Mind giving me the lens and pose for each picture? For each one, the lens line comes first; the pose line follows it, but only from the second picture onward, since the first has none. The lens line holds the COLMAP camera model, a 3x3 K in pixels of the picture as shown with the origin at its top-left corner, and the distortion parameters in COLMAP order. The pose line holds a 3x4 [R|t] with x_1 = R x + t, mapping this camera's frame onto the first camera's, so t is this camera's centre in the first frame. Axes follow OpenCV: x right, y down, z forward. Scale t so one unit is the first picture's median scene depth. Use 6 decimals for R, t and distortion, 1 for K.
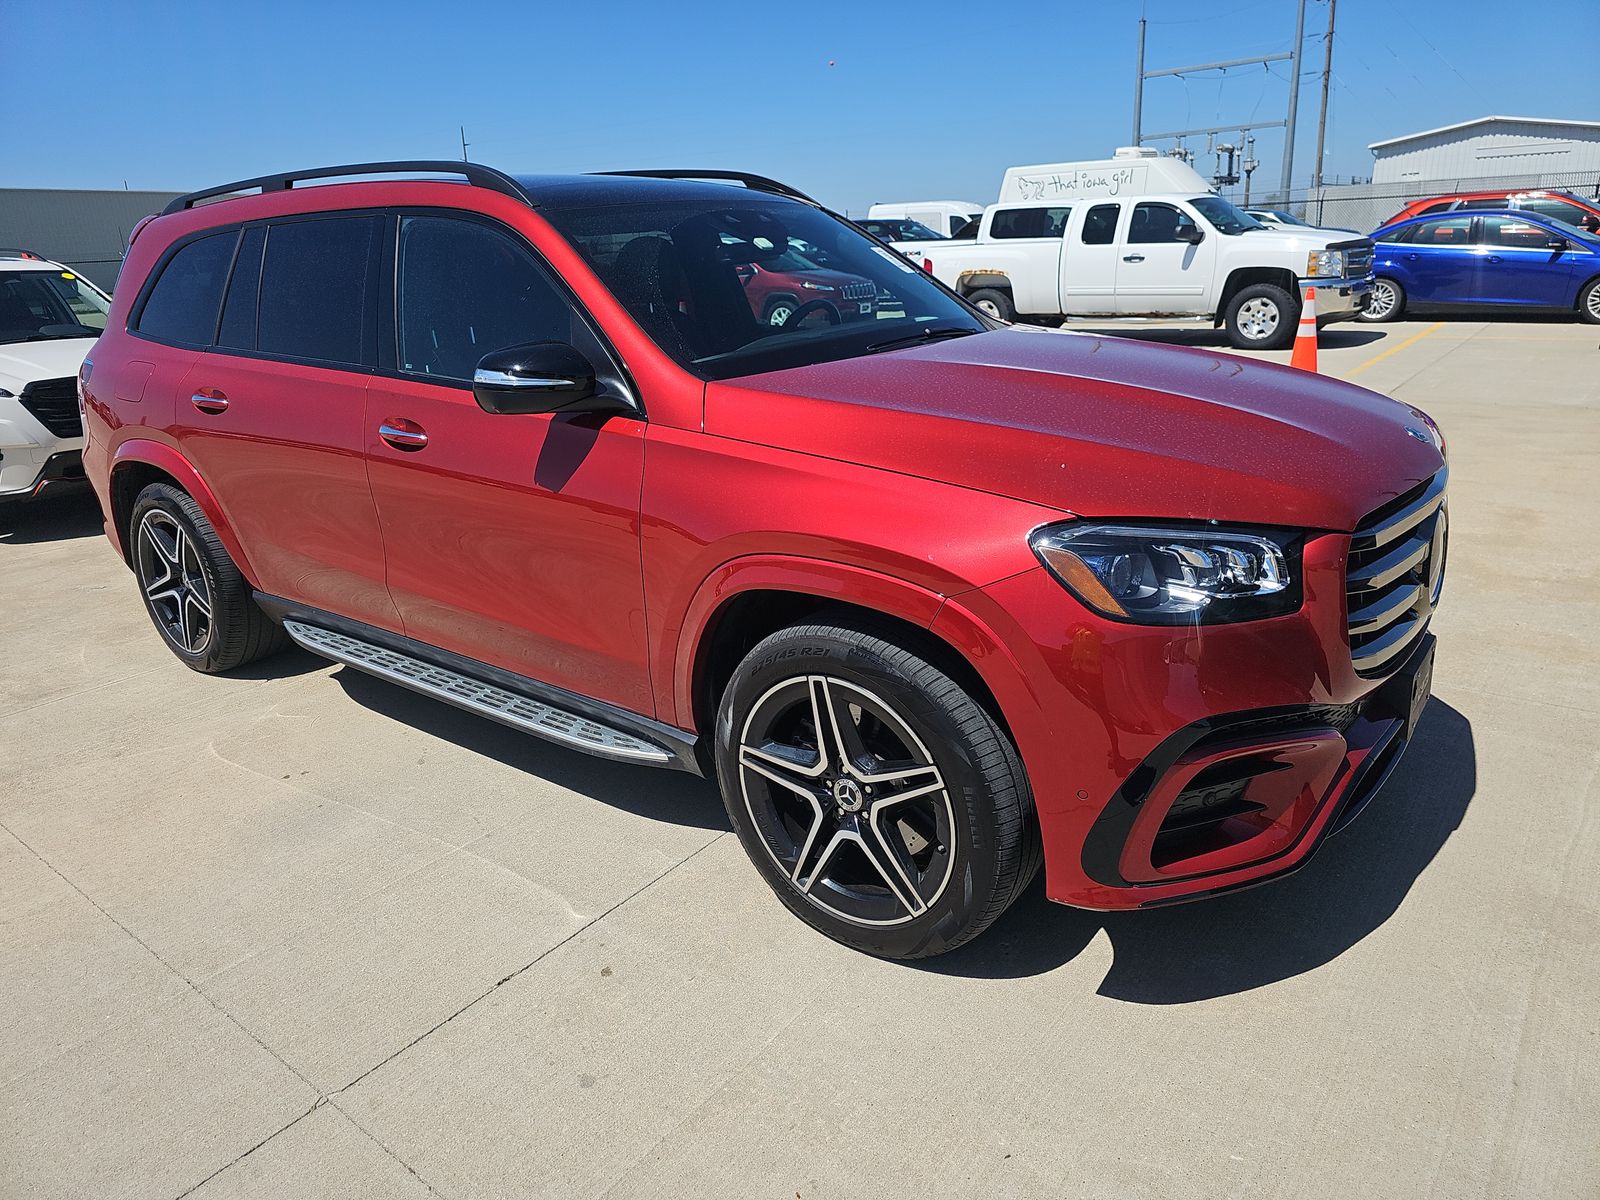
lens RADIAL K [[1098.1, 0, 786.6], [0, 1098.1, 598.8], [0, 0, 1]] dist [0.016228, 0.001009]
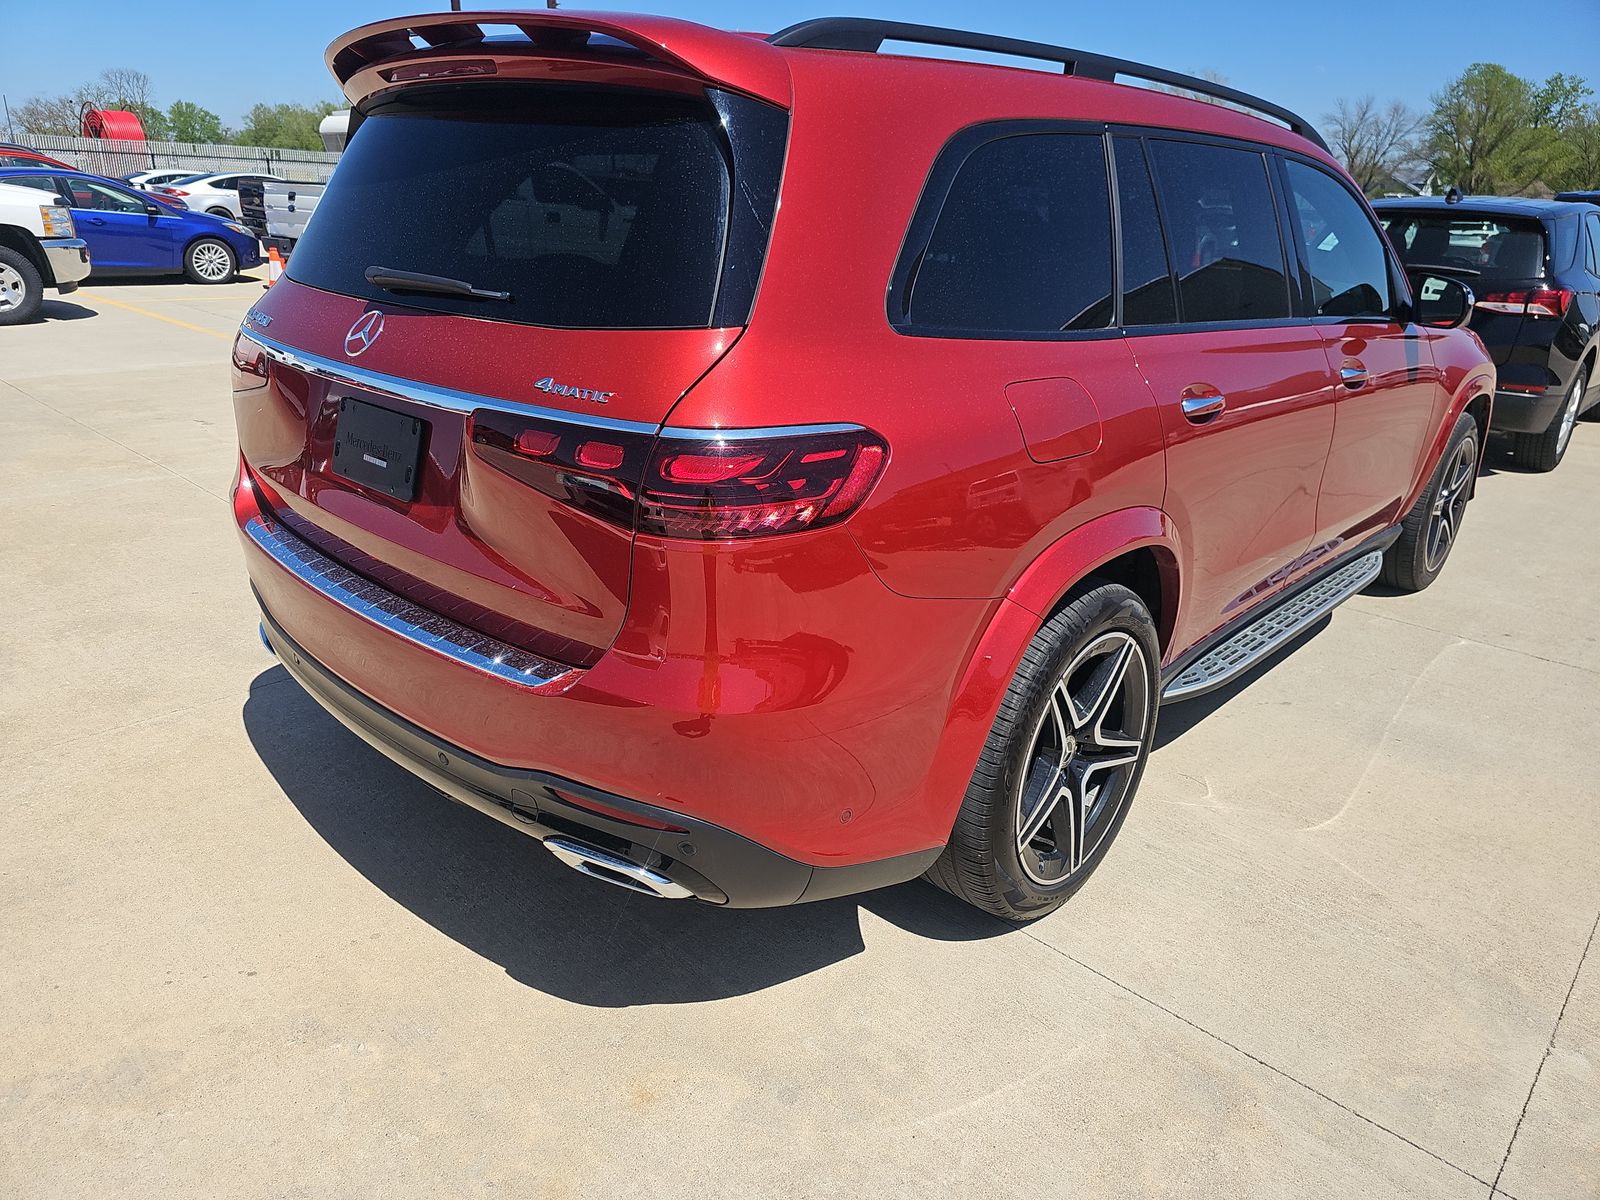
lens RADIAL K [[1098.1, 0, 790.7], [0, 1098.1, 591.1], [0, 0, 1]] dist [0.016228, 0.001009]
pose [[0.070401, -0.296091, 0.952562, -0.661050], [0.277684, 0.923002, 0.266380, -0.175347], [-0.958089, 0.245758, 0.147200, 0.642197]]
